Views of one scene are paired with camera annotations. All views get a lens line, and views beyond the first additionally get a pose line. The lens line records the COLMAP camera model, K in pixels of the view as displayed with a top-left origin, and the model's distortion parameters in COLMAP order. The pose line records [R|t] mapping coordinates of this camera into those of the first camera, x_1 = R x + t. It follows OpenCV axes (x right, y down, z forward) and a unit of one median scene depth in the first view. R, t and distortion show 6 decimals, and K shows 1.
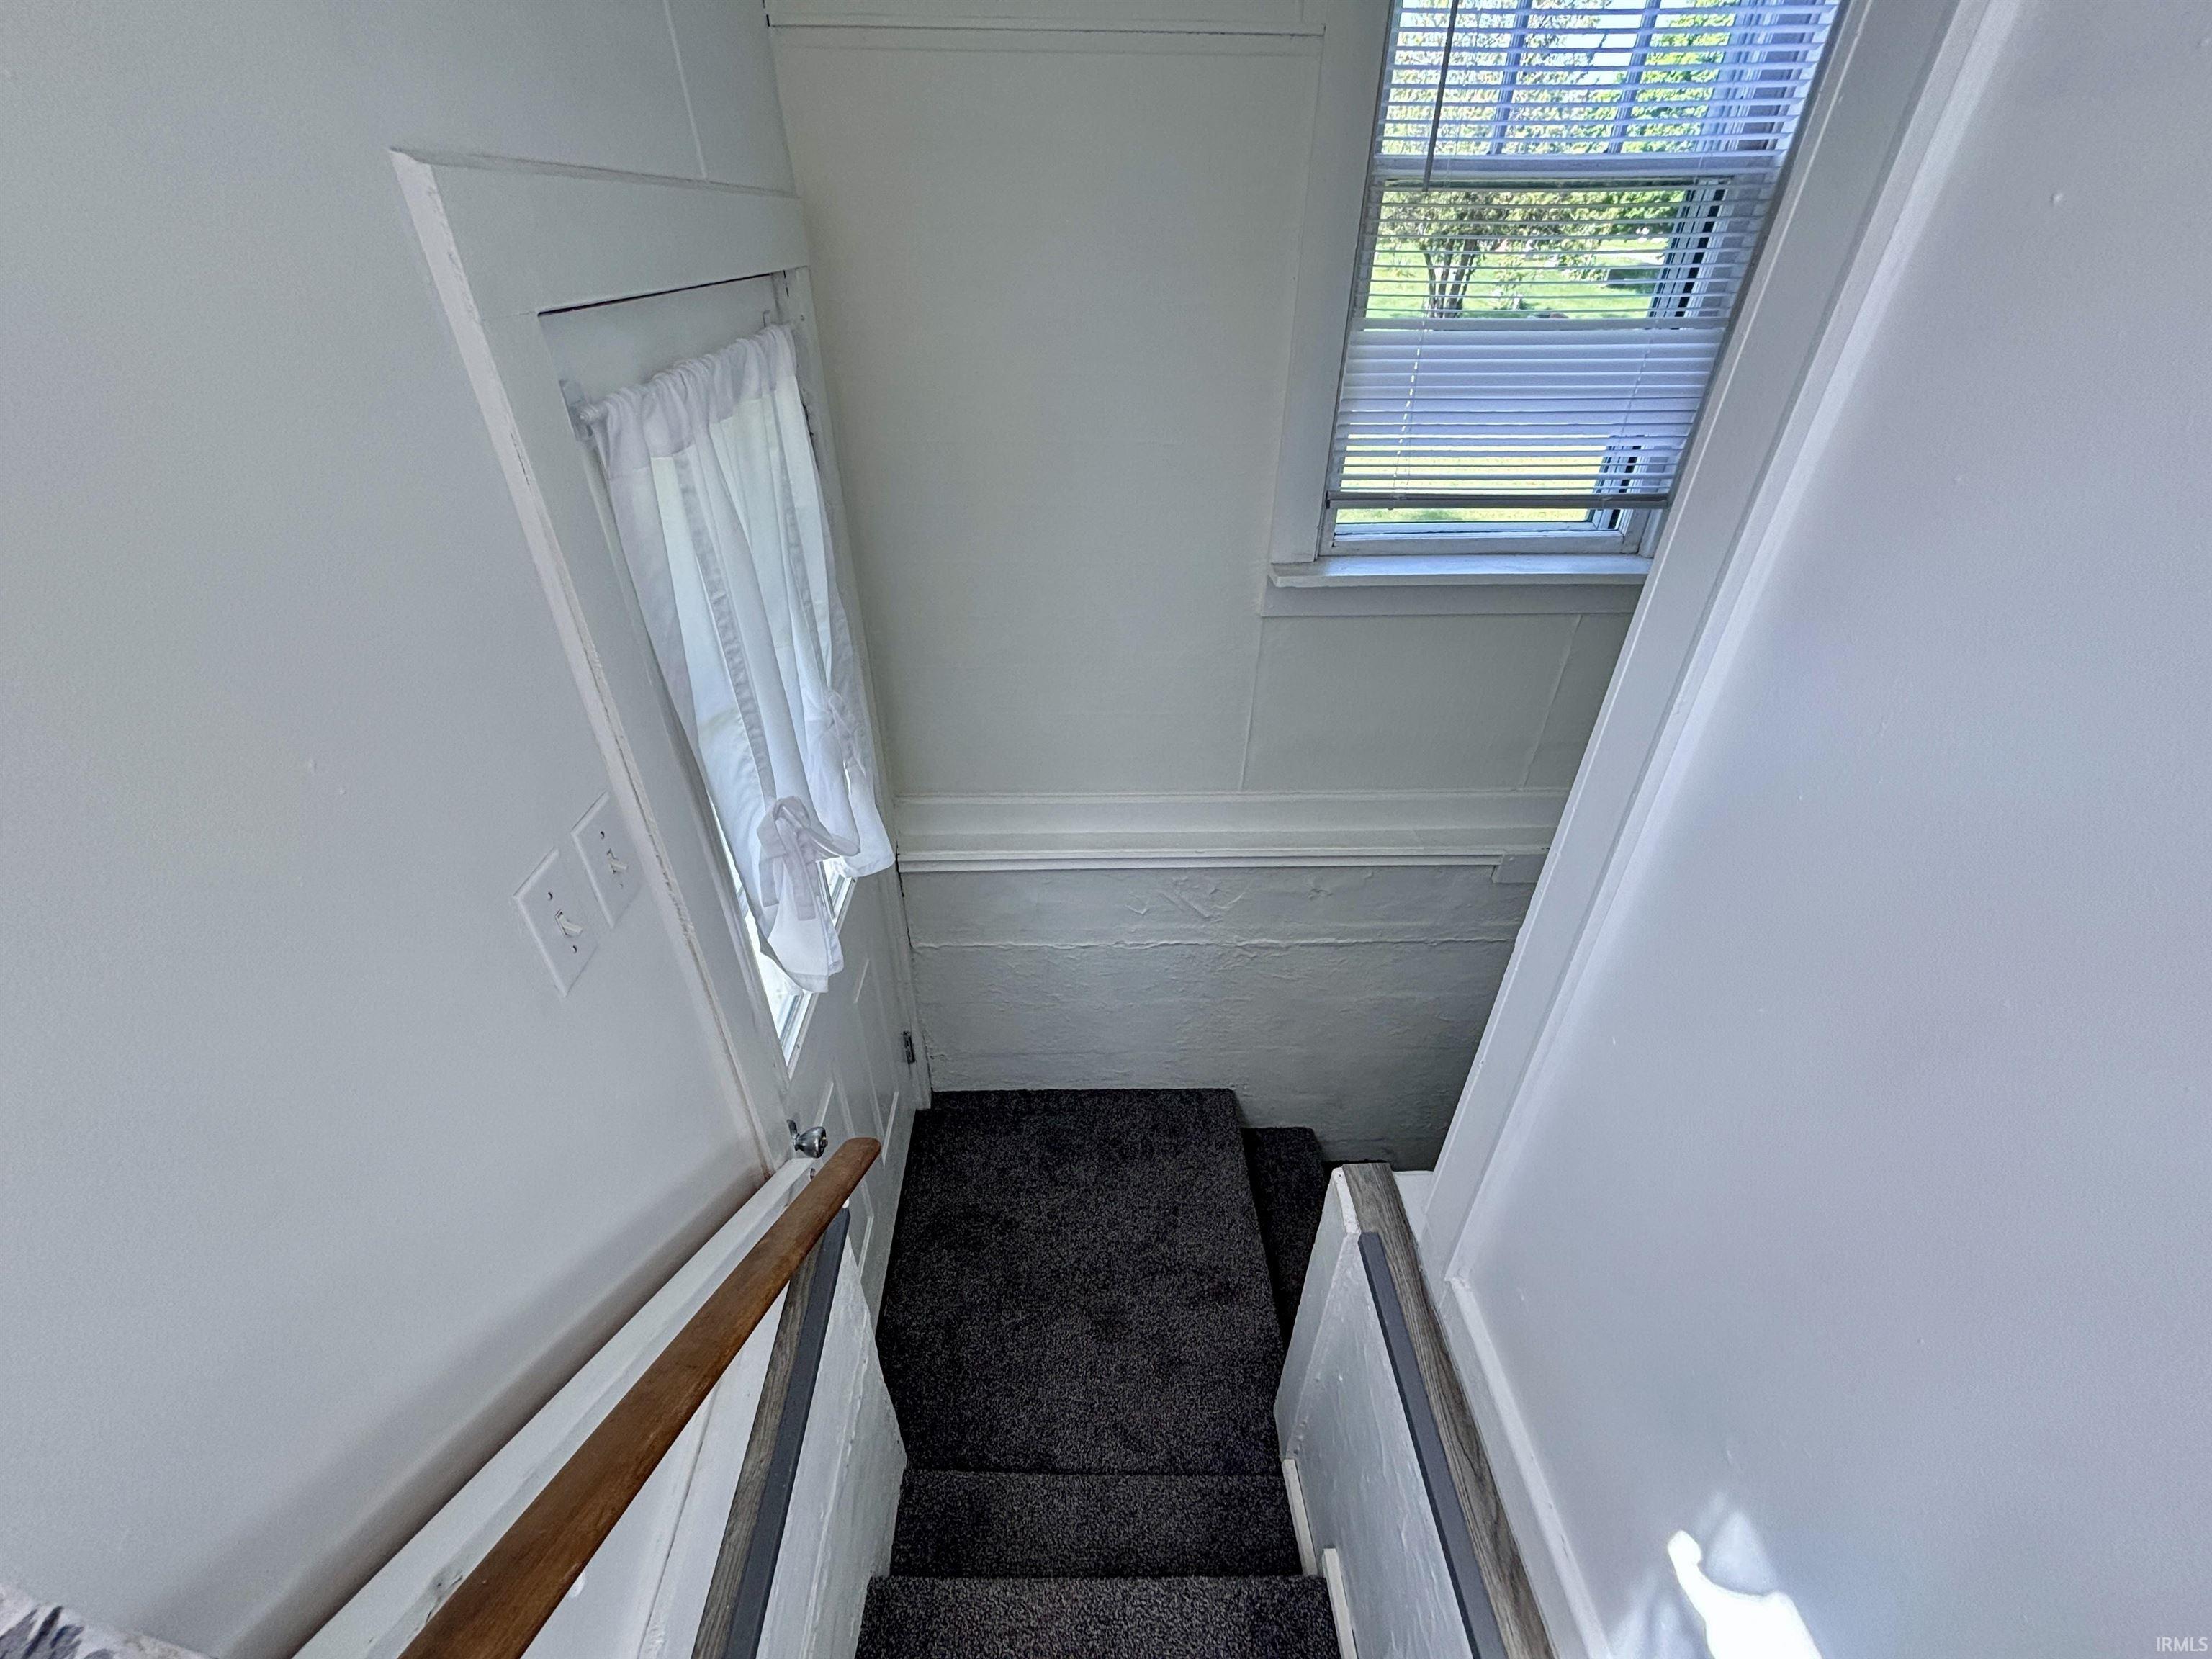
lens RADIAL K [[897.3, 0, 1098.9], [0, 897.3, 831.6], [0, 0, 1]] dist [0.010695, -0.000406]
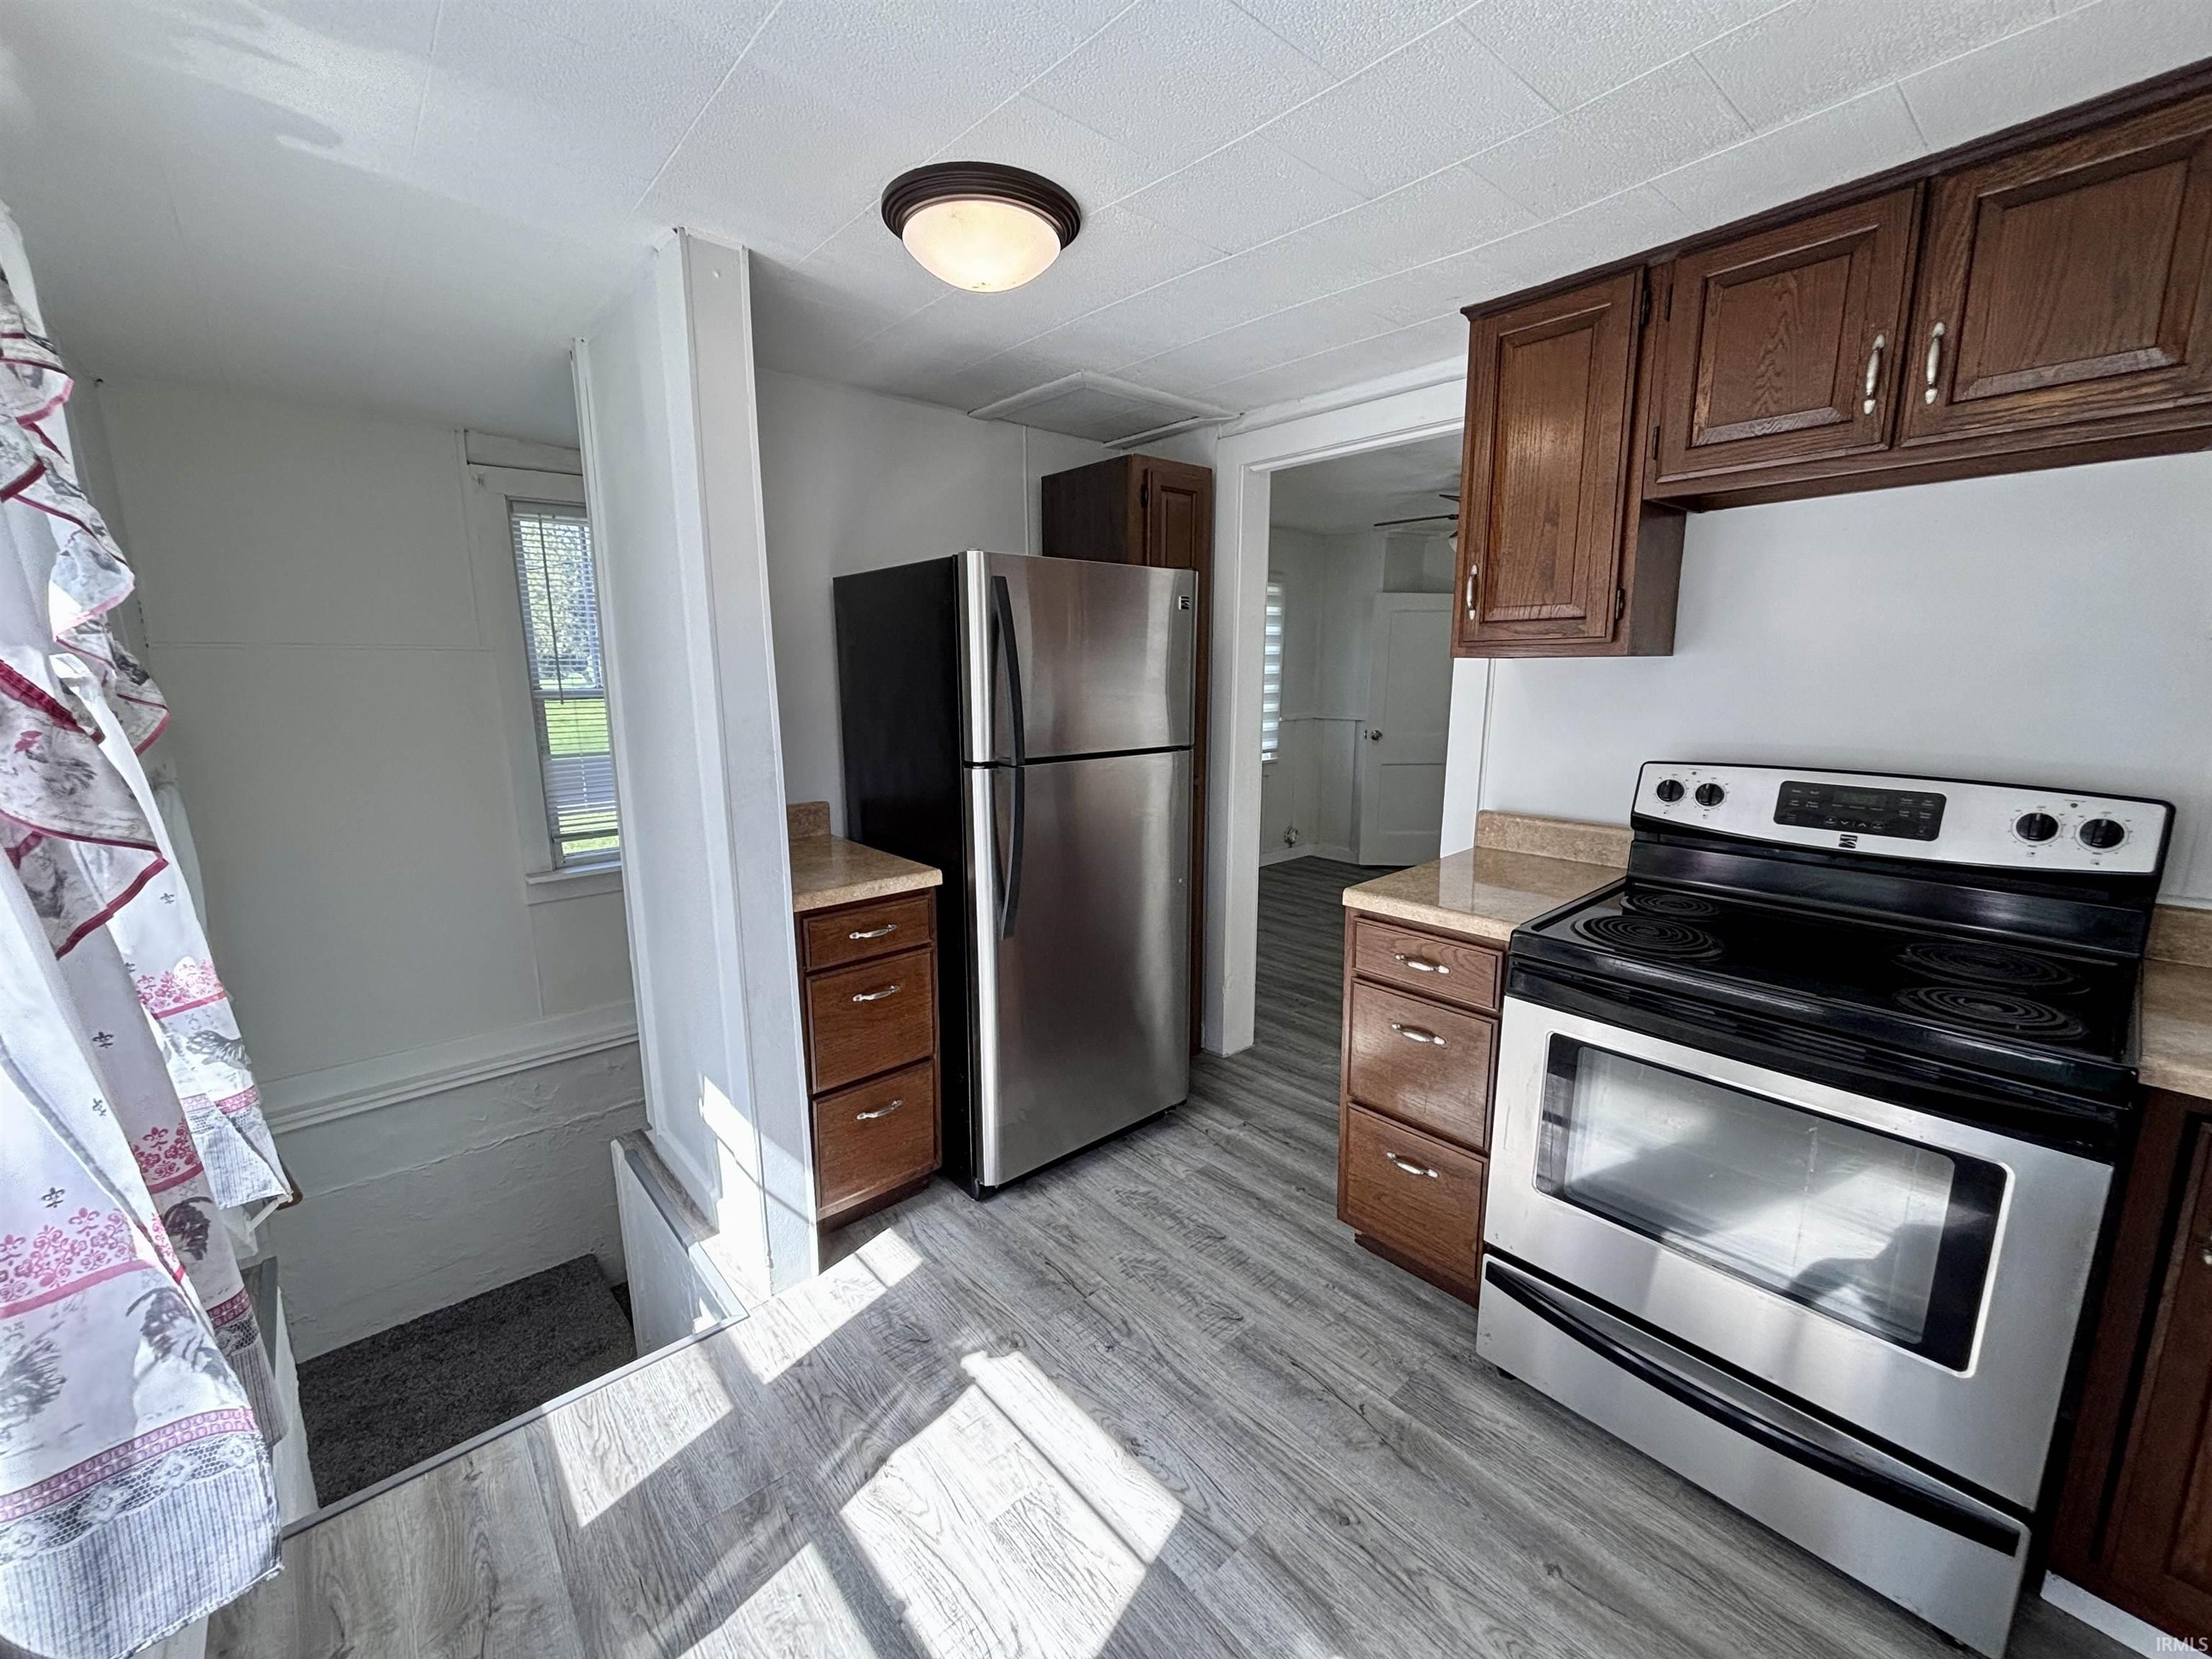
lens RADIAL K [[897.3, 0, 1098.9], [0, 897.3, 831.6], [0, 0, 1]] dist [0.010695, -0.000406]
pose [[0.769124, -0.132774, 0.625156, -0.044469], [0.371042, 0.889213, -0.267635, 0.551882], [-0.520362, 0.437804, 0.733179, -0.994370]]
